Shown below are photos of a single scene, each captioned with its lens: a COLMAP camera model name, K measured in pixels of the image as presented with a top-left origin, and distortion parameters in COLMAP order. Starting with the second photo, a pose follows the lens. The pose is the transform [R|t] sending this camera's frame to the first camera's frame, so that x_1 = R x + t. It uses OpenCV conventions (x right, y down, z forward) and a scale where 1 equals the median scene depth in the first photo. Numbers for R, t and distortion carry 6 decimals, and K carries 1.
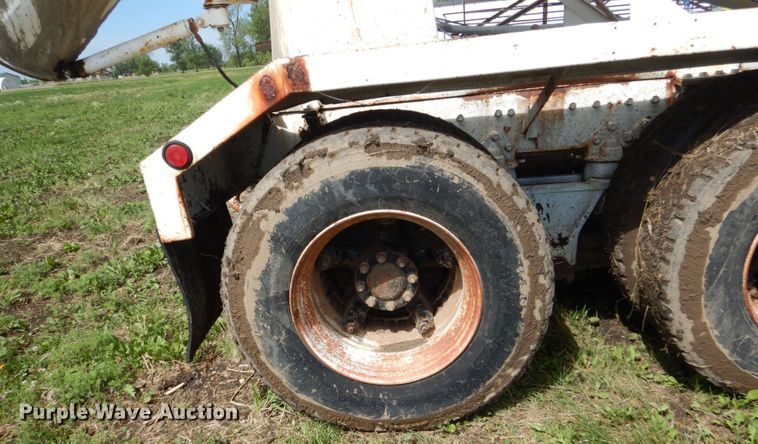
lens RADIAL K [[469.5, 0, 379.0], [0, 469.5, 222.0], [0, 0, 1]] dist [0.002741, 0.001051]
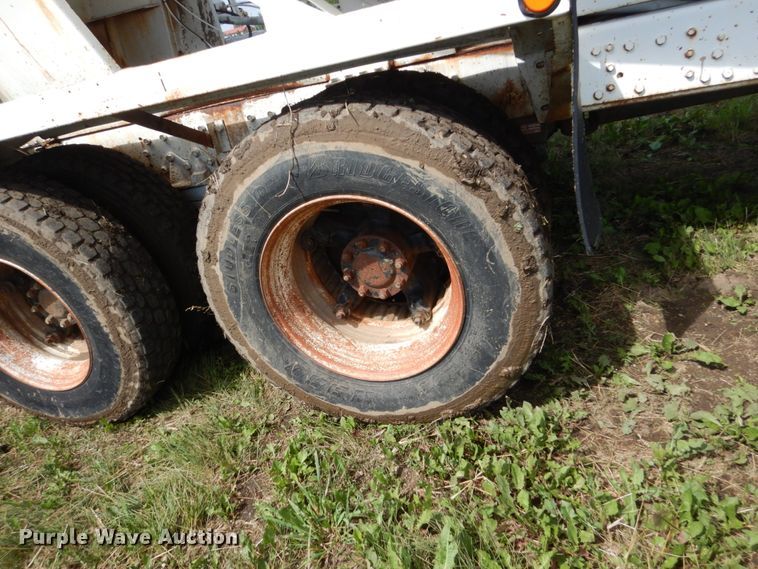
lens RADIAL K [[540.2, 0, 373.5], [0, 540.2, 283.5], [0, 0, 1]] dist [-0.006827, -0.005721]
pose [[0.962663, -0.011933, -0.270440, 1.009624], [0.062390, 0.981913, 0.178760, -0.104301], [0.263415, -0.188959, 0.945995, -0.038428]]
